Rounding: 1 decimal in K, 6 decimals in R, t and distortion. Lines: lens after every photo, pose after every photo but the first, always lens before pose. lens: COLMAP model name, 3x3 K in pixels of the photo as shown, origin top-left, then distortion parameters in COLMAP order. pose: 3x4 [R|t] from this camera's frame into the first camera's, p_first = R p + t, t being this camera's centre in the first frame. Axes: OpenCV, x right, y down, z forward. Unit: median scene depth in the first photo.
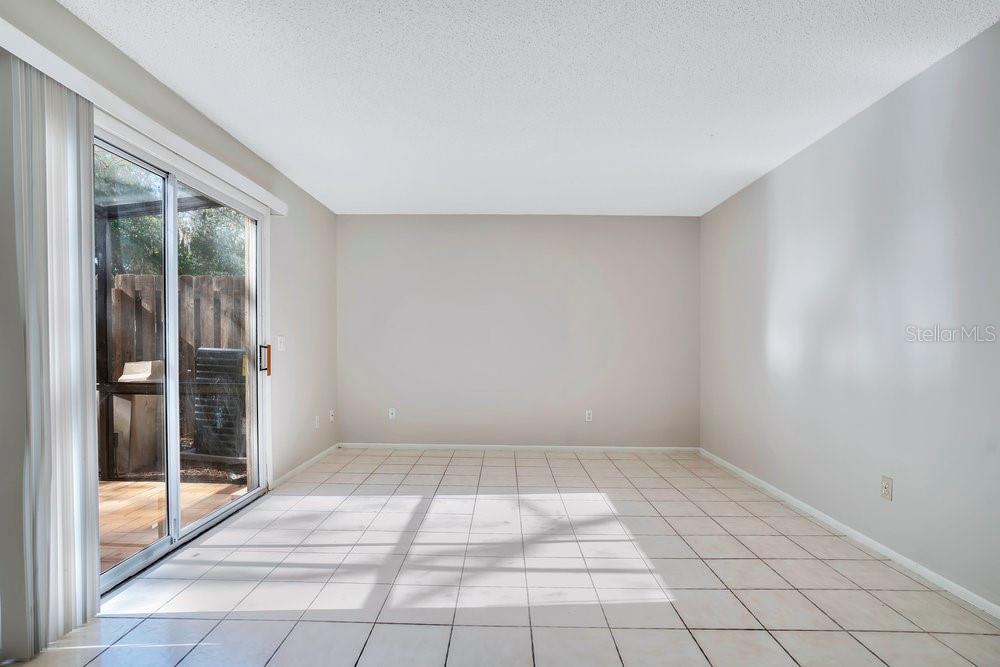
lens RADIAL K [[487.2, 0, 504.4], [0, 487.2, 357.9], [0, 0, 1]] dist [-0.064310, 0.039055]
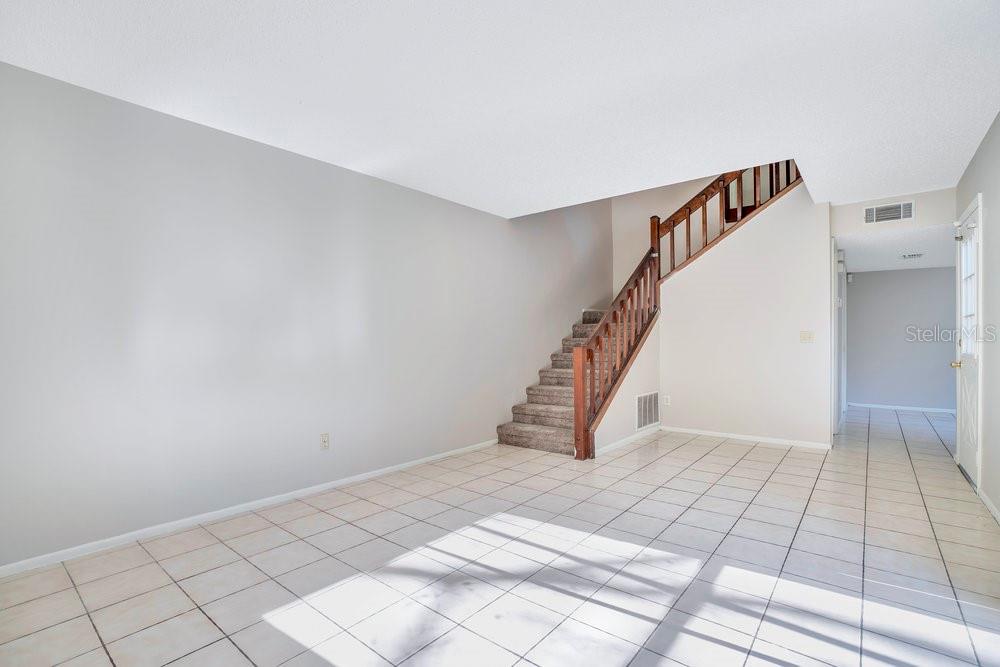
lens RADIAL K [[467.6, 0, 495.0], [0, 467.6, 336.3], [0, 0, 1]] dist [-0.060983, 0.041541]
pose [[-0.770525, 0.003185, 0.637402, -0.448590], [0.021578, 0.999545, 0.021090, -0.054841], [-0.637044, 0.030004, -0.770243, 1.707261]]
